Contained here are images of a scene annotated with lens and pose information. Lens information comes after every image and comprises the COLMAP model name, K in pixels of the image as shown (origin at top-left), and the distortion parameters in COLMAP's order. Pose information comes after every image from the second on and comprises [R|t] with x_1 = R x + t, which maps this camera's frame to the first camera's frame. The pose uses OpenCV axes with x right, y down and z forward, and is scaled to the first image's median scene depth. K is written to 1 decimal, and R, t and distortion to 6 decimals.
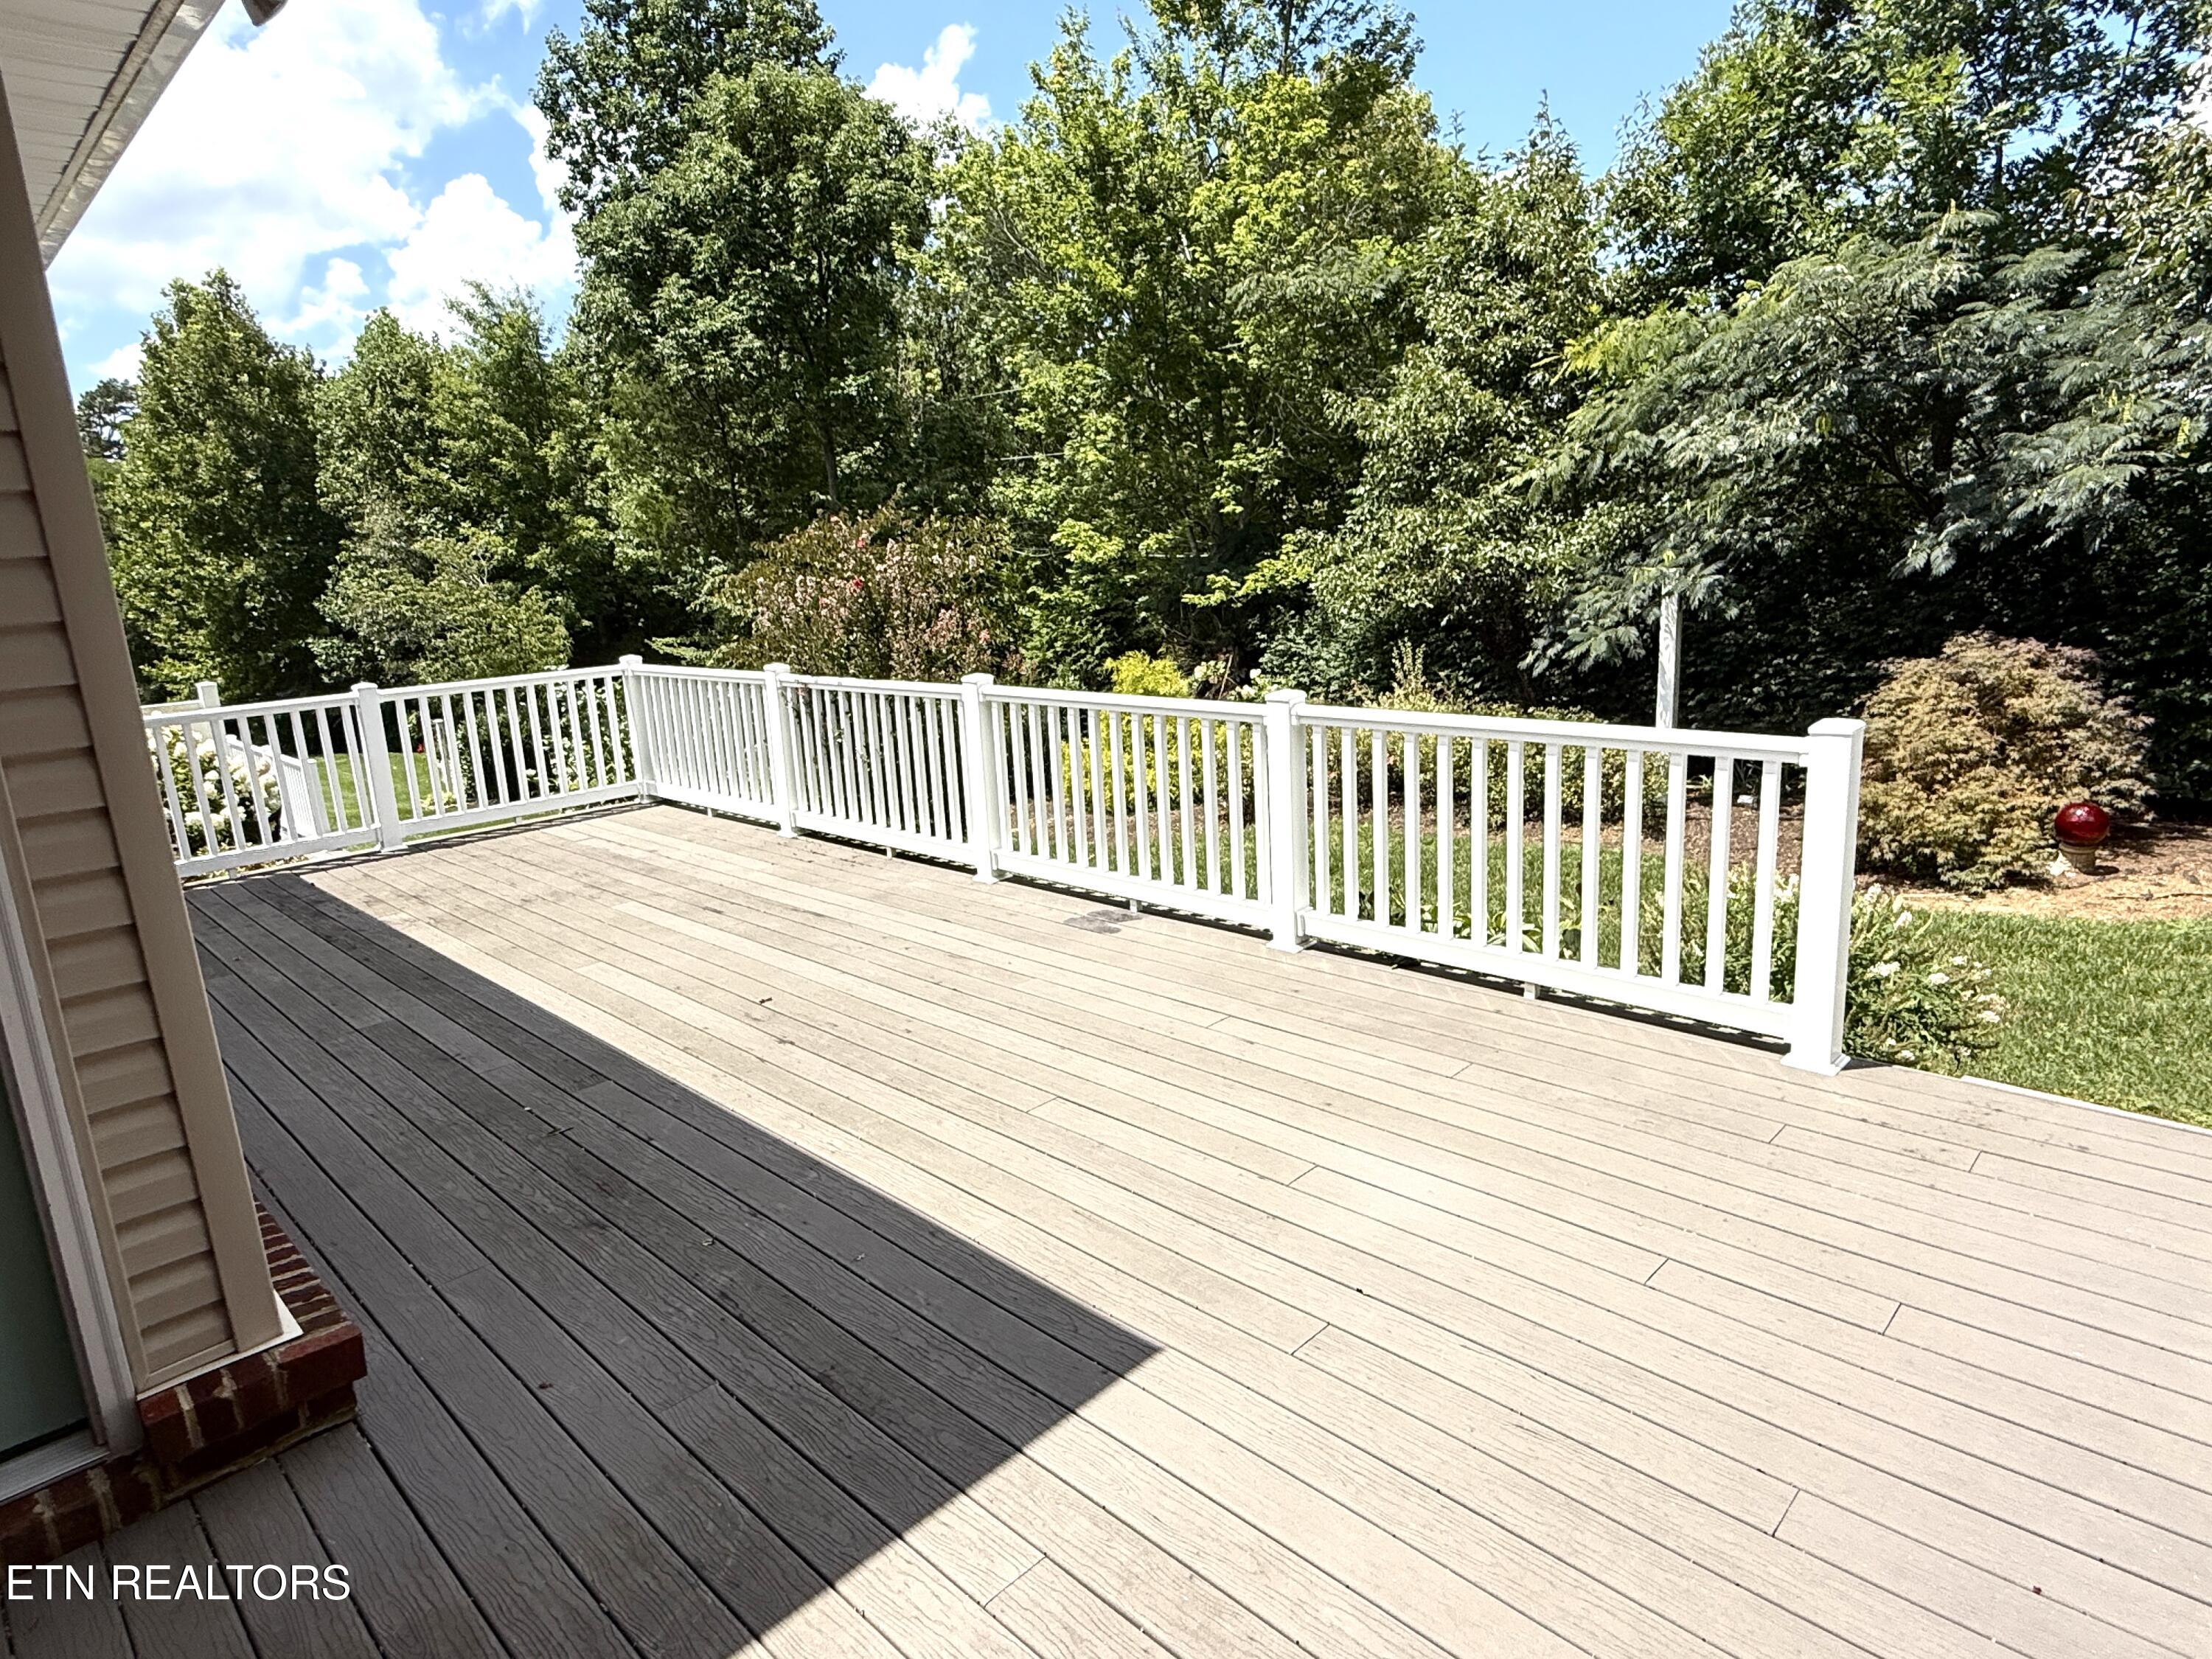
lens RADIAL K [[1265.2, 0, 1101.4], [0, 1265.2, 813.0], [0, 0, 1]] dist [-0.002182, 0.001413]
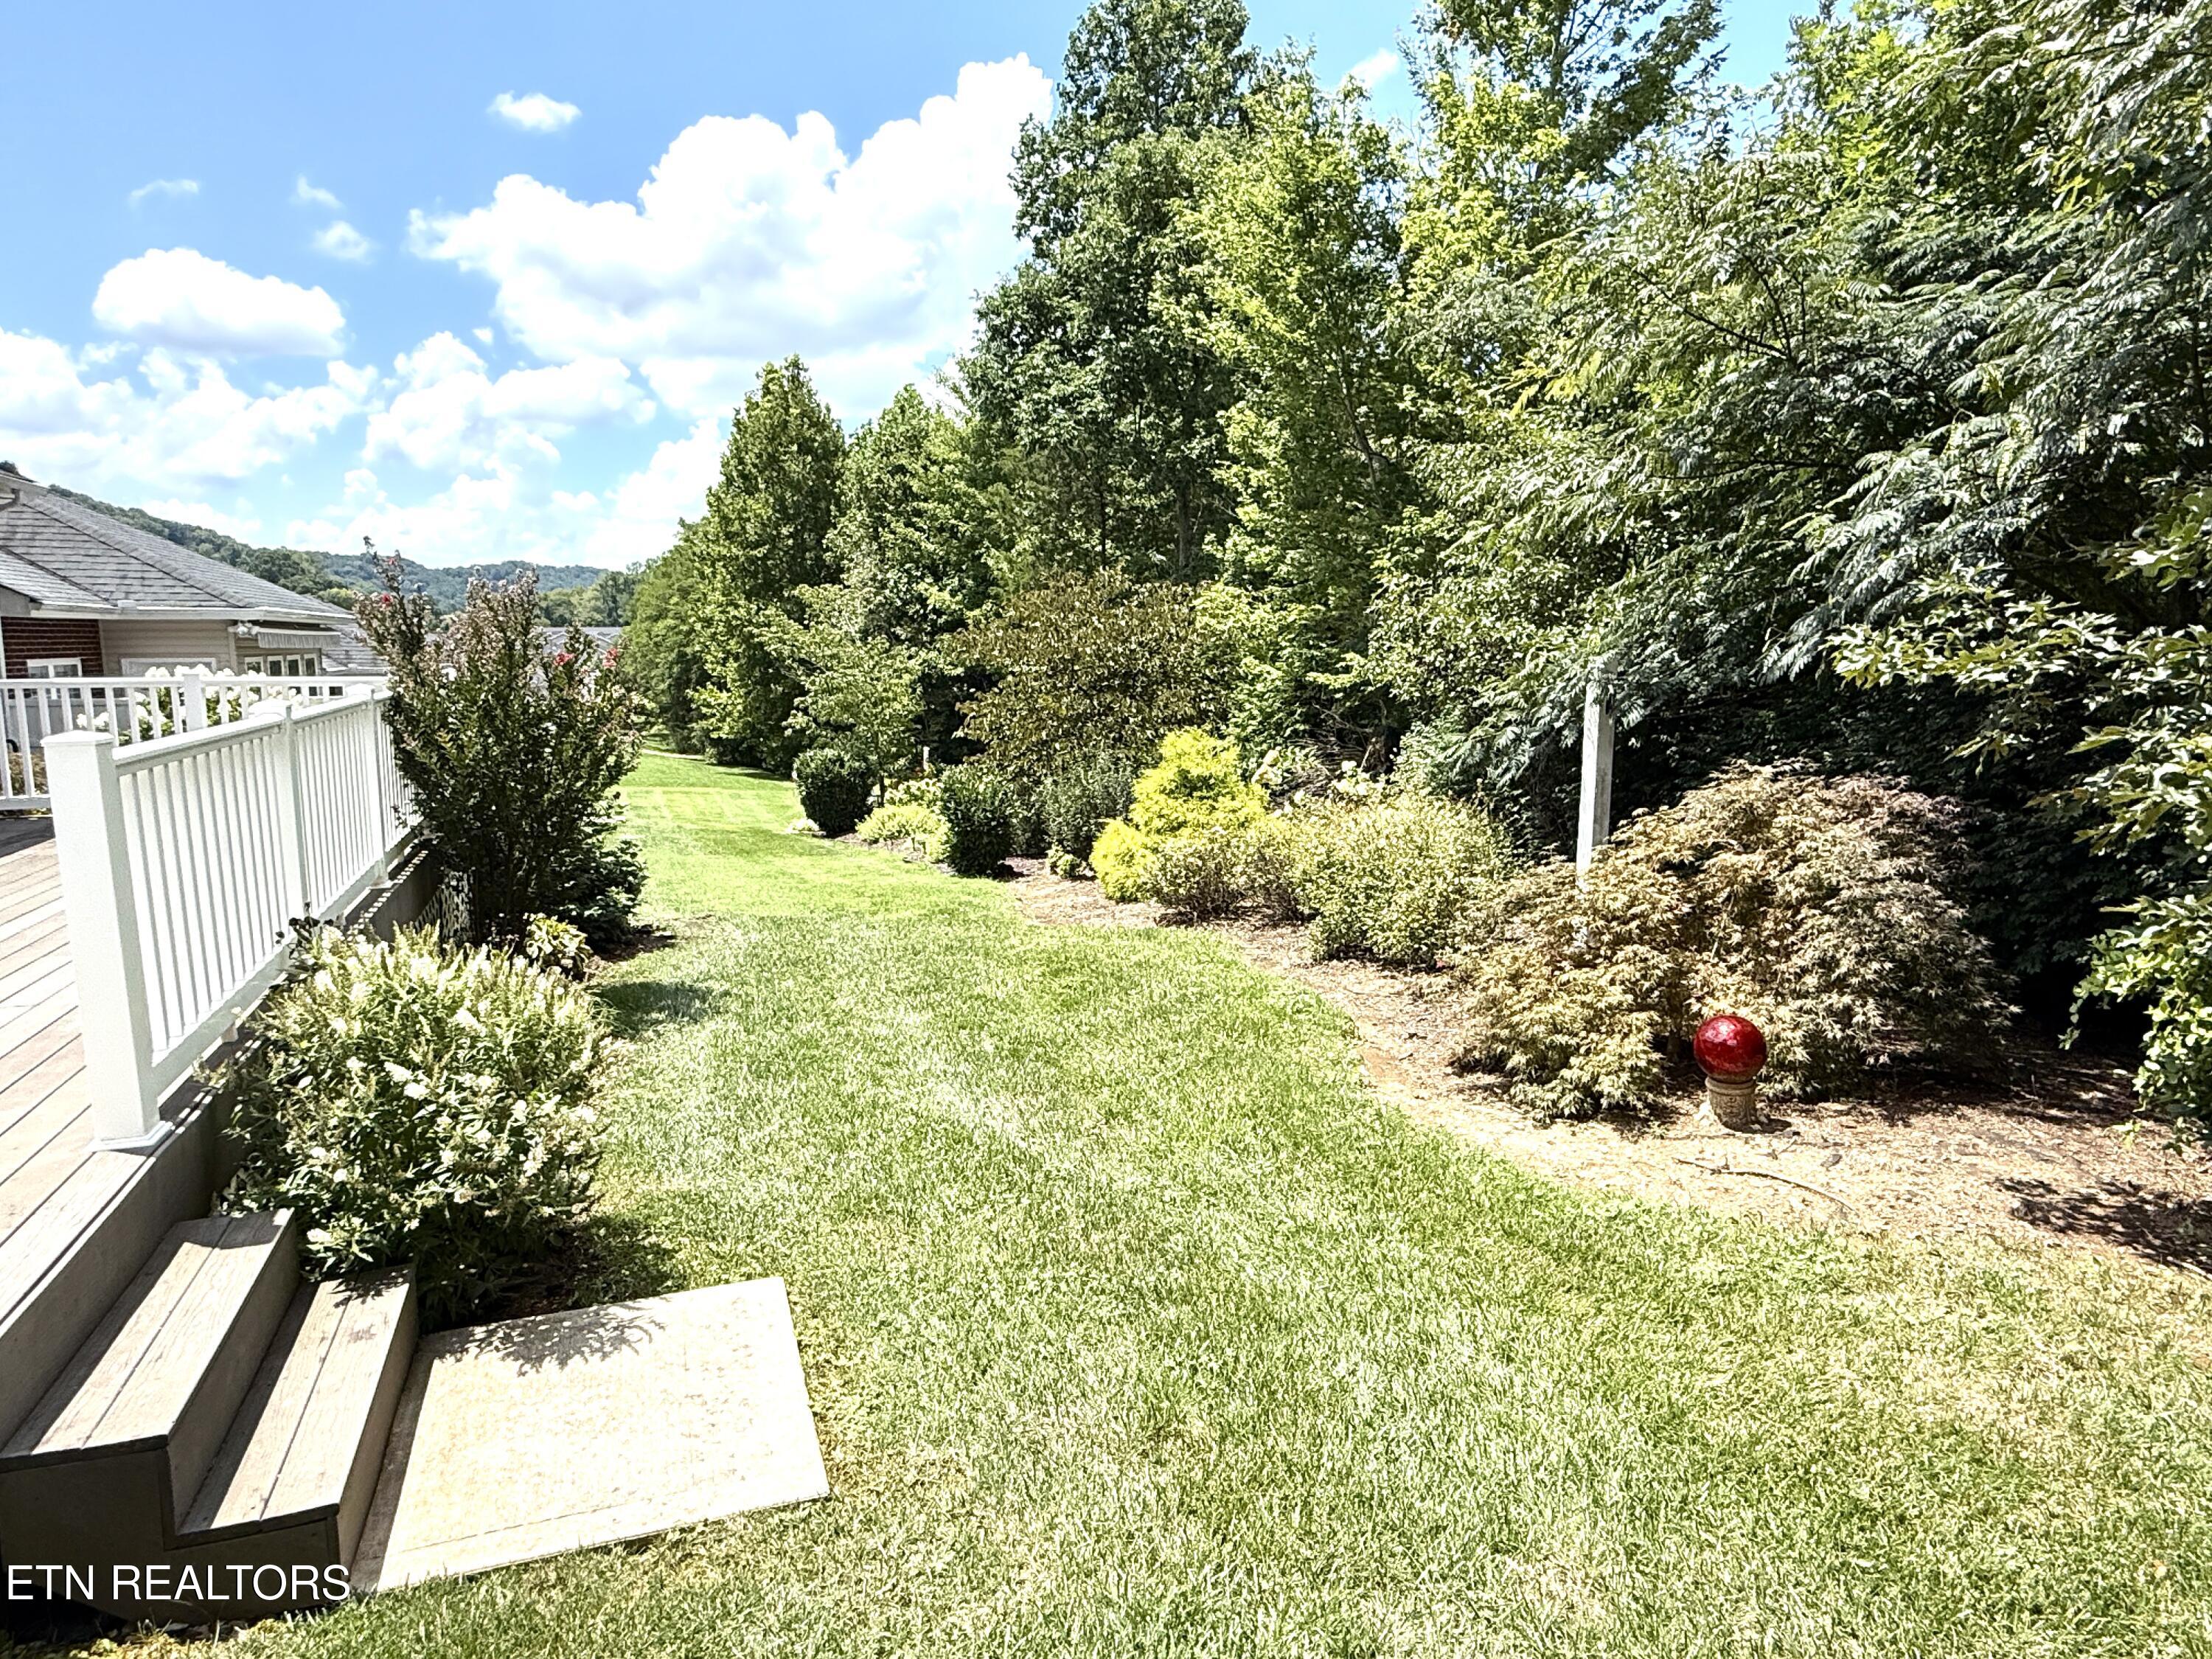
lens RADIAL K [[1345.8, 0, 1107.4], [0, 1345.8, 839.6], [0, 0, 1]] dist [0.005170, 0.000261]
pose [[0.901473, 0.115398, -0.417168, 0.212870], [-0.136376, 0.990440, -0.020724, -0.011263], [0.410789, 0.075574, 0.908593, 0.063087]]
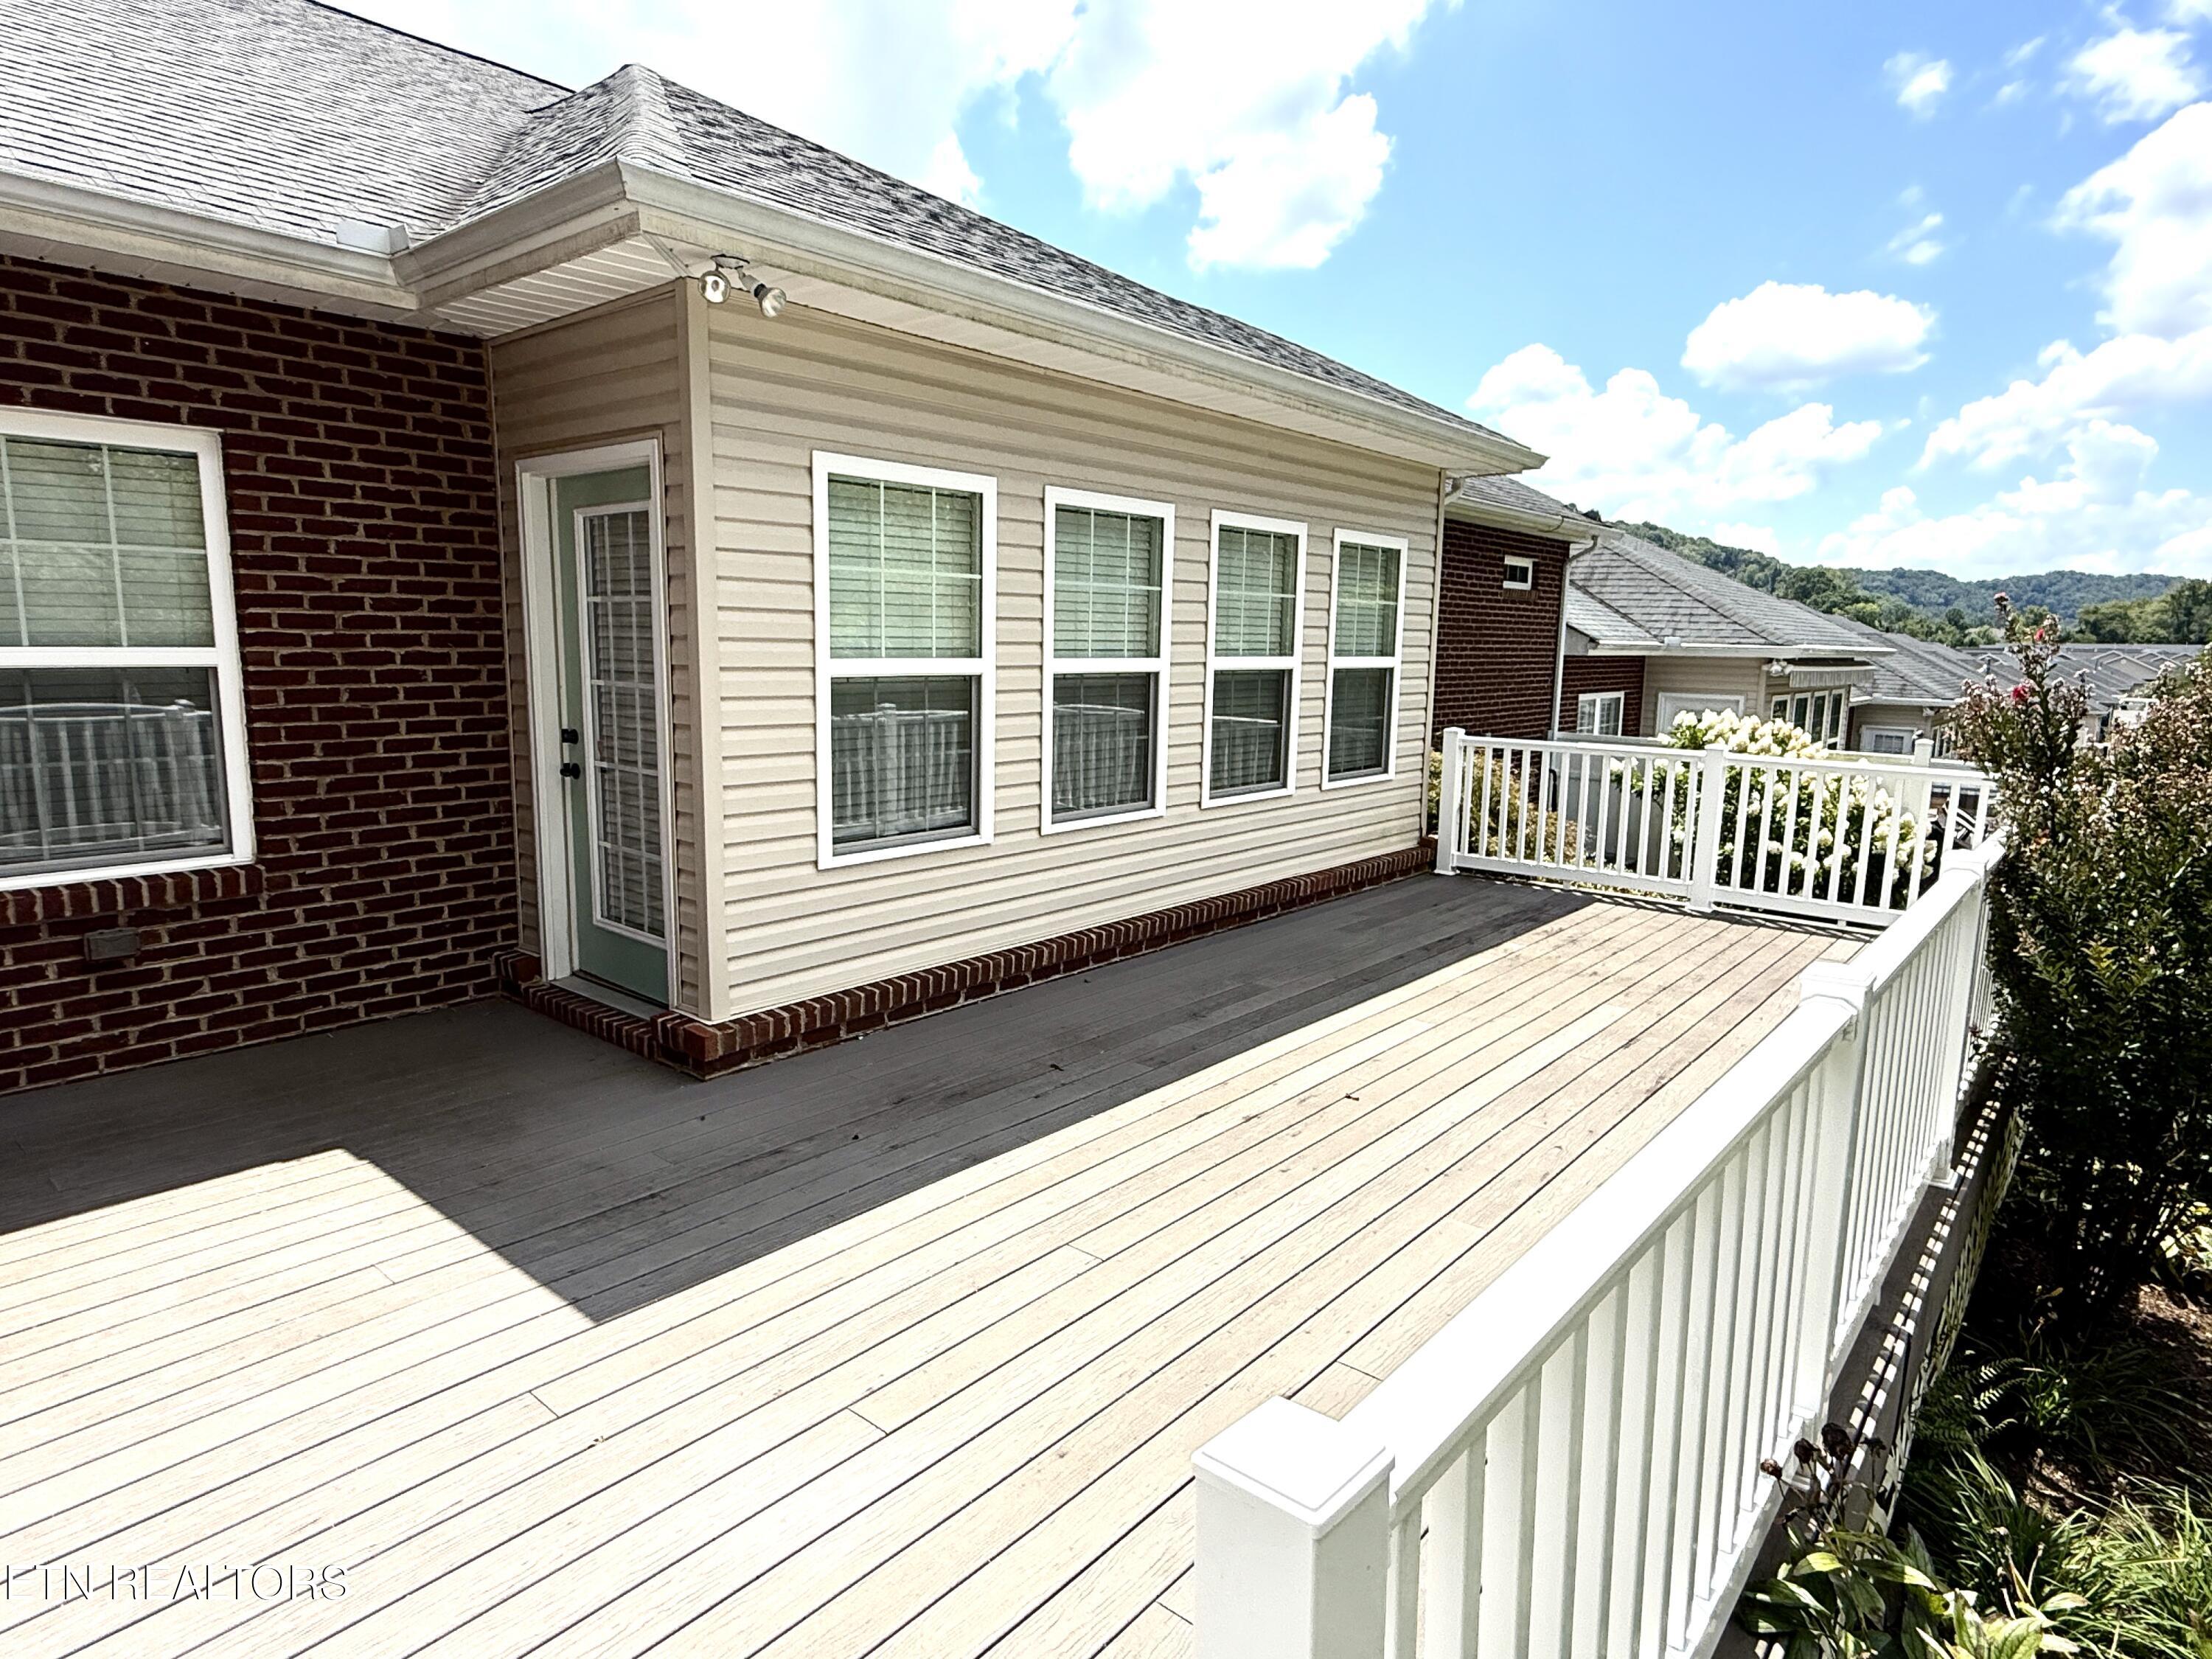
lens RADIAL K [[1265.2, 0, 1101.4], [0, 1265.2, 813.0], [0, 0, 1]] dist [-0.002182, 0.001413]
pose [[0.077727, 0.195331, -0.977653, 0.109561], [-0.234555, 0.956677, 0.172492, -0.031564], [0.968990, 0.215906, 0.120176, 0.120315]]
